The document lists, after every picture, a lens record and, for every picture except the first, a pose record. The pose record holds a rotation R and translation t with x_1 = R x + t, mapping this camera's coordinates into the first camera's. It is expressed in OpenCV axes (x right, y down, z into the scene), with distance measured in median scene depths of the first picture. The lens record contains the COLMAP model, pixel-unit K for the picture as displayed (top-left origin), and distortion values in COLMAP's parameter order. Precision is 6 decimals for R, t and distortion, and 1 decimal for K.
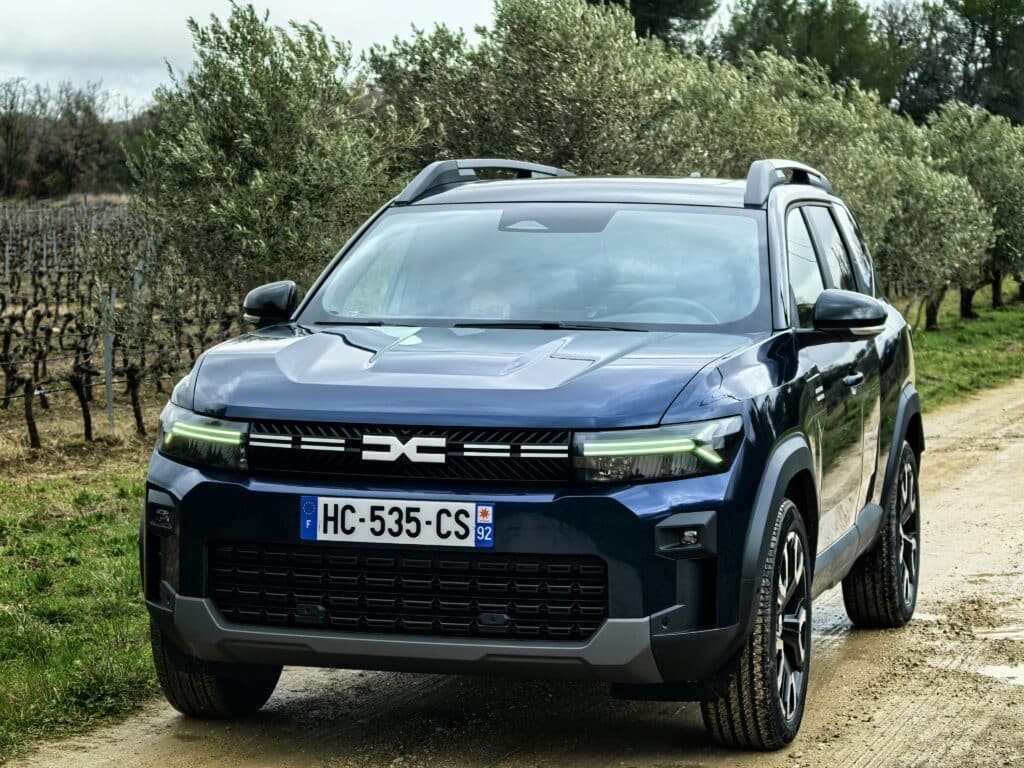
lens RADIAL K [[2857.8, 0, 512.0], [0, 2857.8, 384.0], [0, 0, 1]] dist [0.077239, -1.621733]
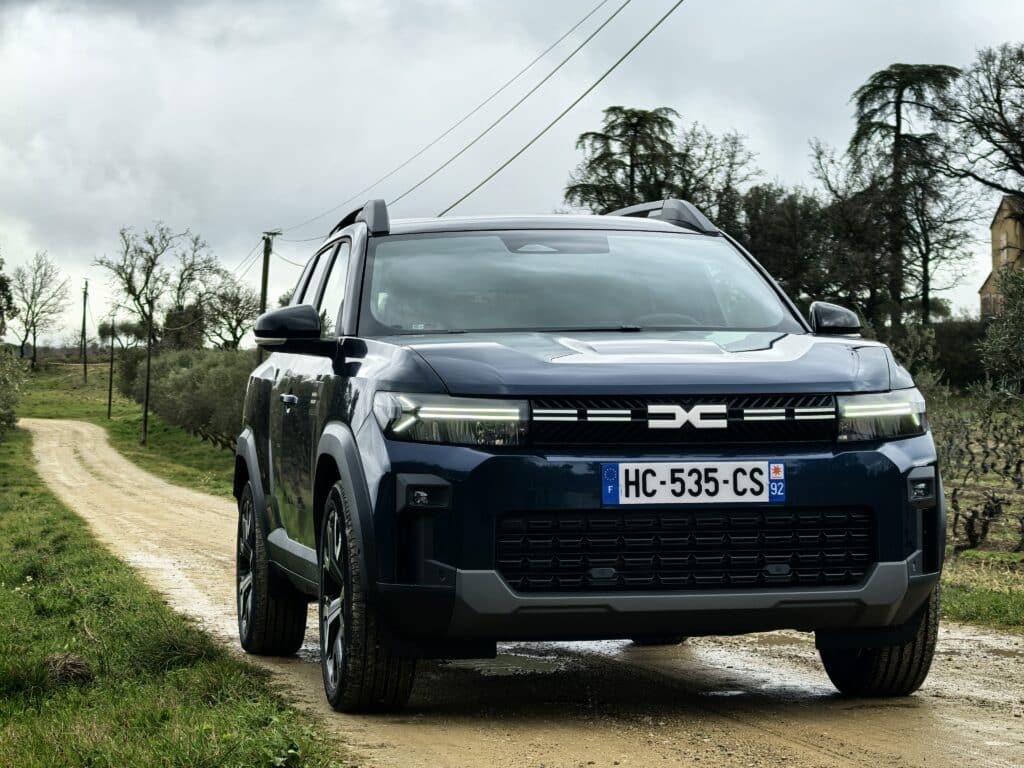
lens RADIAL K [[2857.8, 0, 512.0], [0, 2857.8, 384.0], [0, 0, 1]] dist [0.077239, -1.621733]
pose [[0.899763, -0.013961, 0.436155, -0.553880], [0.048182, 0.996555, -0.067496, 0.078245], [-0.433711, 0.081746, 0.897336, 0.063353]]
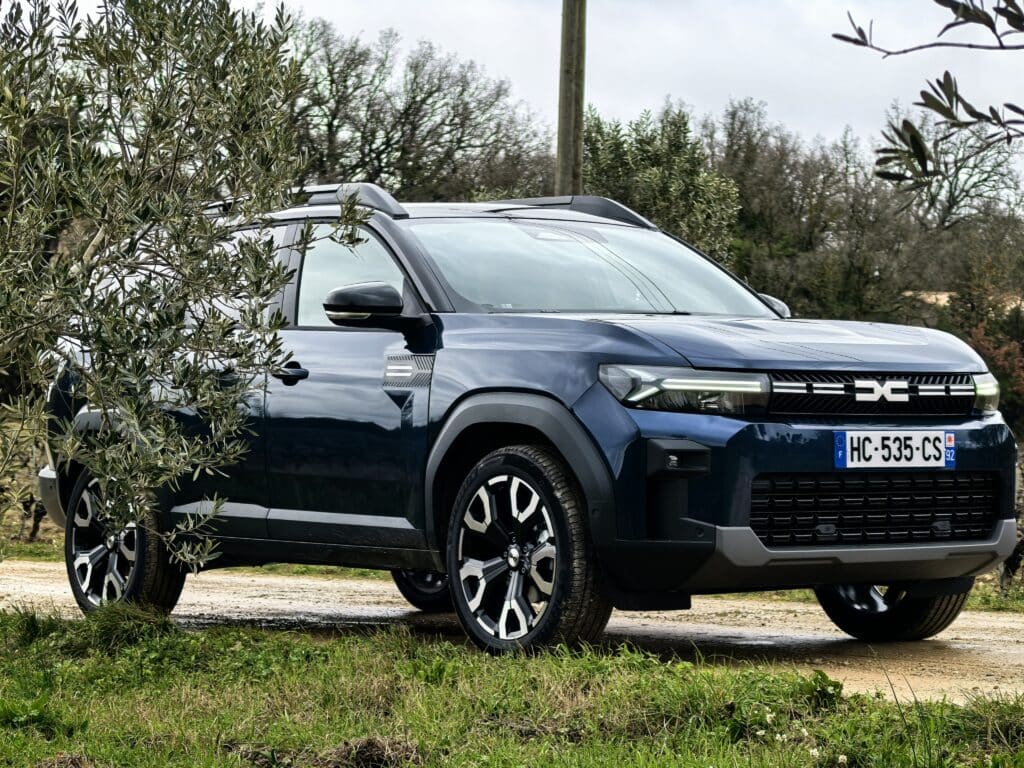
lens RADIAL K [[2857.8, 0, 512.0], [0, 2857.8, 384.0], [0, 0, 1]] dist [0.077239, -1.621733]
pose [[0.620978, -0.000081, 0.783828, -1.066883], [0.054521, 0.997582, -0.043091, 0.062352], [-0.781930, 0.069494, 0.619481, 0.362297]]
